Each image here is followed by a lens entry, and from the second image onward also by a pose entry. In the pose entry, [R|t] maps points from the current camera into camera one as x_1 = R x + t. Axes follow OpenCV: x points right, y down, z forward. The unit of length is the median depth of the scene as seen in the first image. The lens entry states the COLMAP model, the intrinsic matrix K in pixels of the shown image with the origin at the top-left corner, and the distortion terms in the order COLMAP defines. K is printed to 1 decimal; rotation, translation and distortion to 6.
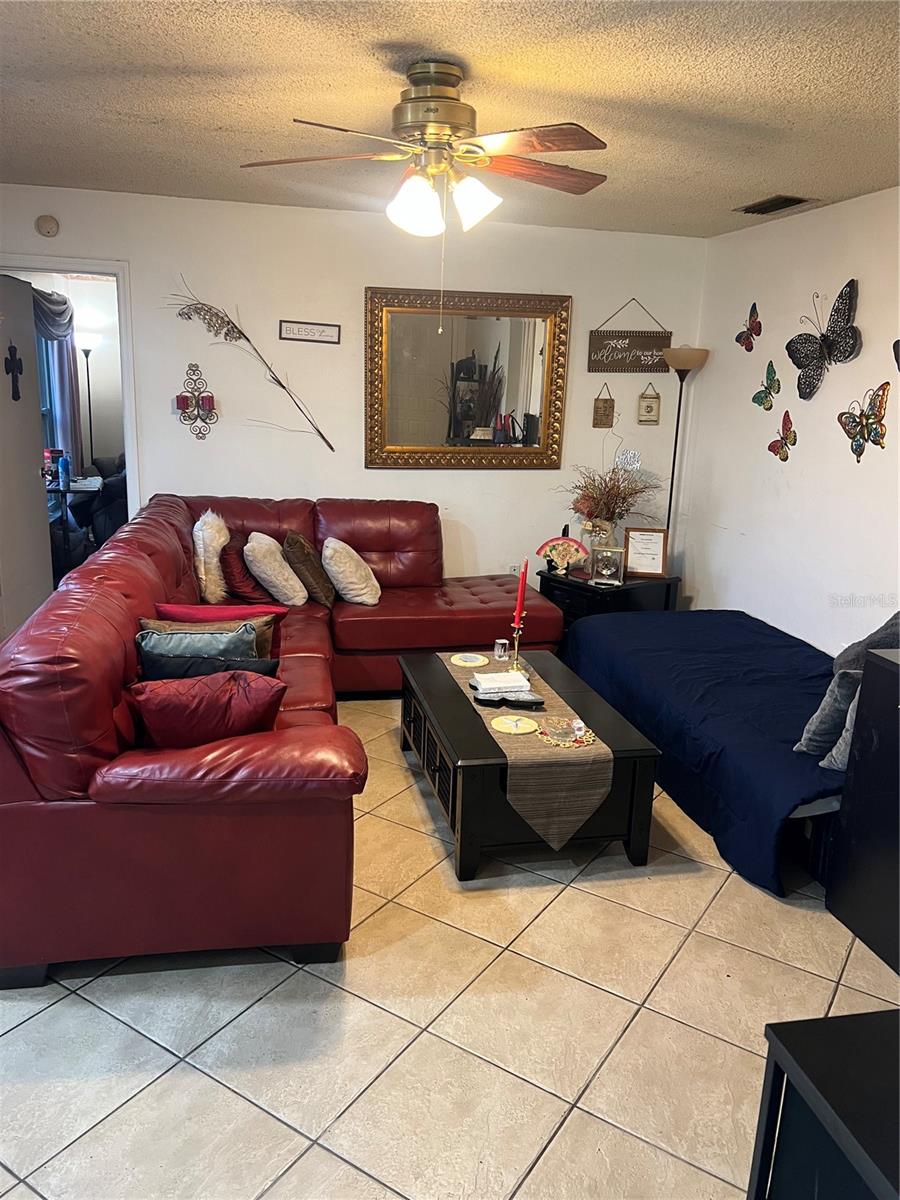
lens RADIAL K [[895.7, 0, 448.6], [0, 895.7, 603.7], [0, 0, 1]] dist [0.052893, -0.066342]
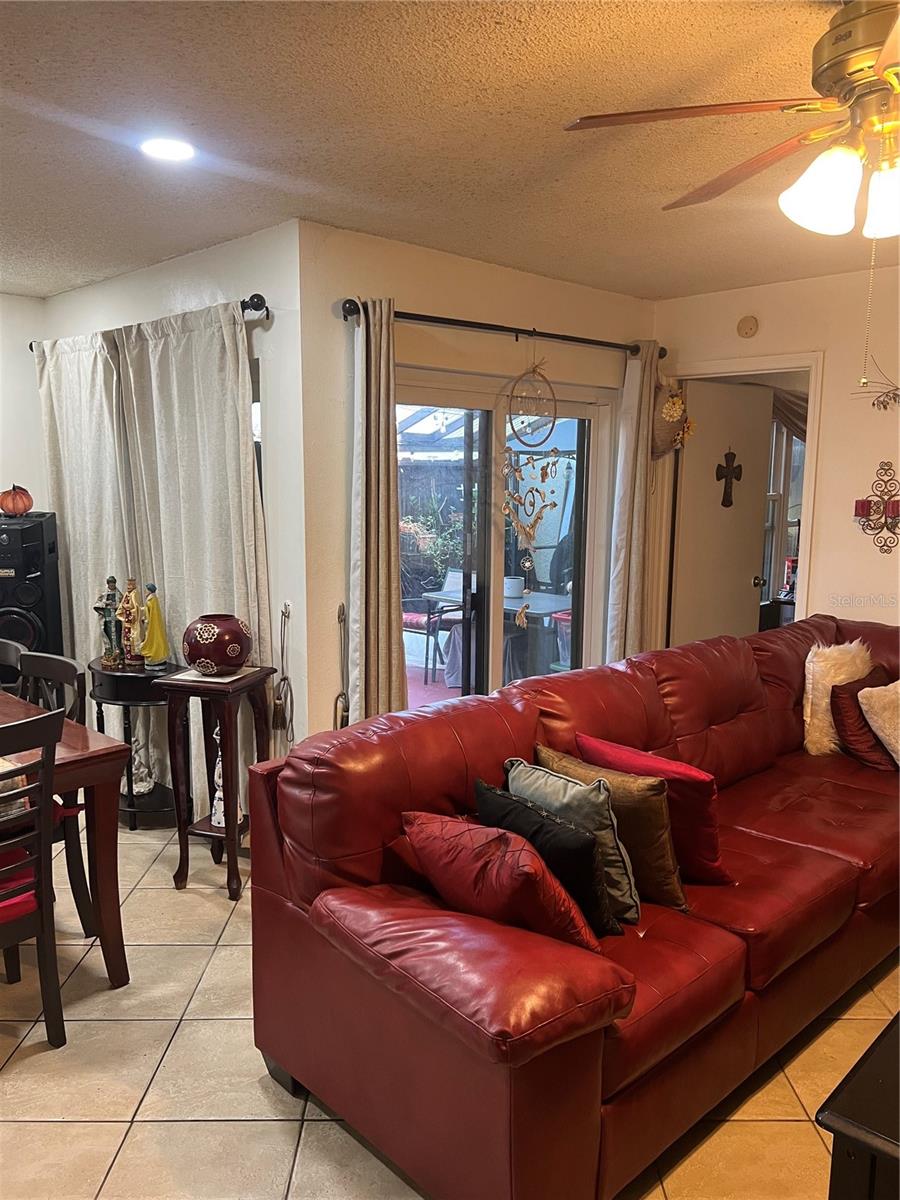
lens RADIAL K [[895.7, 0, 448.6], [0, 895.7, 603.7], [0, 0, 1]] dist [0.052893, -0.066342]
pose [[0.555386, 0.092926, -0.826385, 0.257075], [-0.192858, 0.981037, -0.019297, -0.067641], [0.808921, 0.170092, 0.562776, 0.339231]]
